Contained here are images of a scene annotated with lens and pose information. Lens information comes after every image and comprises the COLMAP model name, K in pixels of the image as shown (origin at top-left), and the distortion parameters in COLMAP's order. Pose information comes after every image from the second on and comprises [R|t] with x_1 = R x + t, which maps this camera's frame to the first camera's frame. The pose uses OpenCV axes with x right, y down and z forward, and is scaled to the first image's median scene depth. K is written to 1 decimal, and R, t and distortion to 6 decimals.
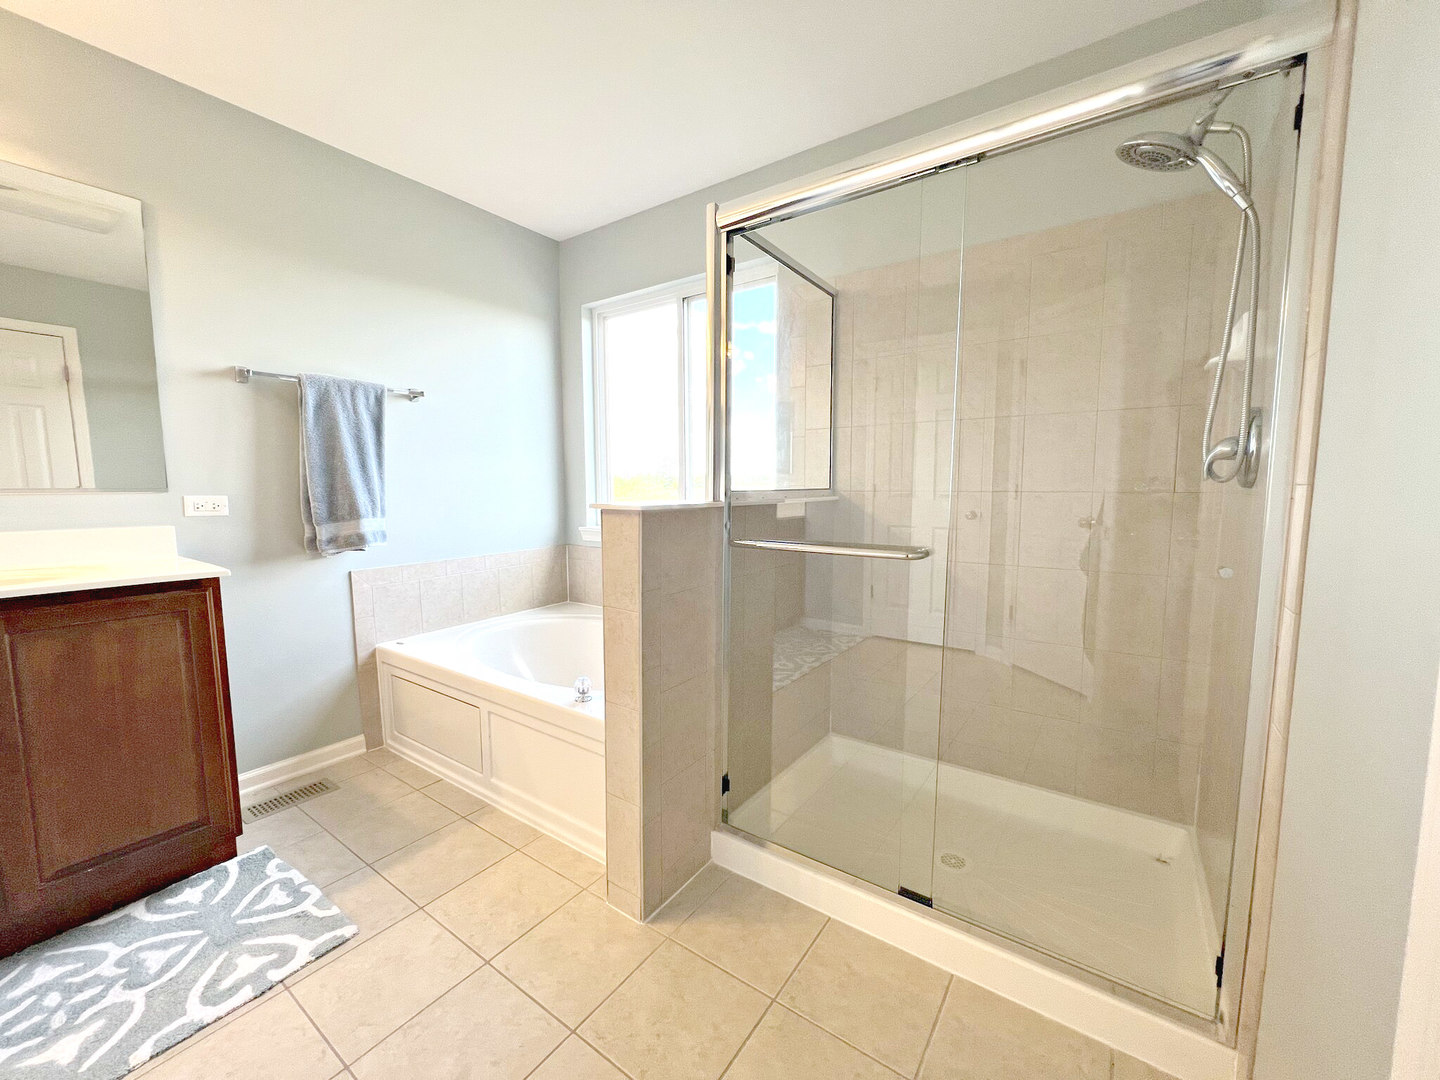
lens RADIAL K [[579.6, 0, 719.3], [0, 579.6, 538.2], [0, 0, 1]] dist [-0.000792, 0.001176]
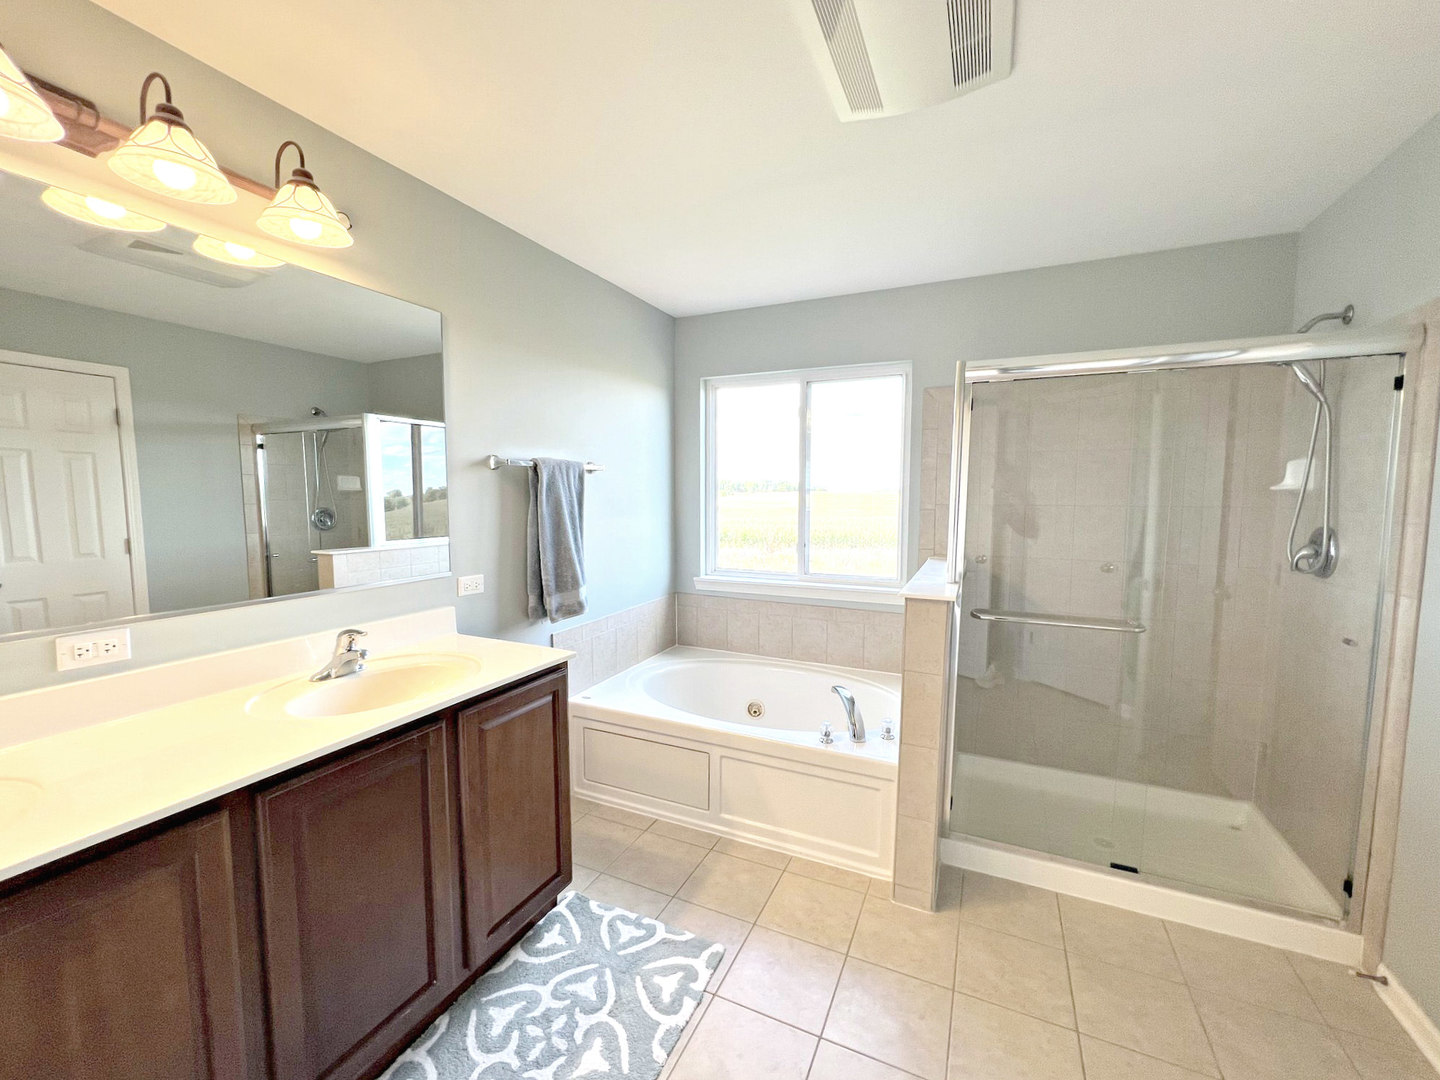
lens RADIAL K [[579.6, 0, 749.3], [0, 579.6, 547.8], [0, 0, 1]] dist [-0.000792, 0.001176]
pose [[0.982744, -0.007182, 0.184833, -0.703381], [0.008815, 0.999929, -0.008017, -0.135759], [-0.184762, 0.009508, 0.982737, -0.192483]]
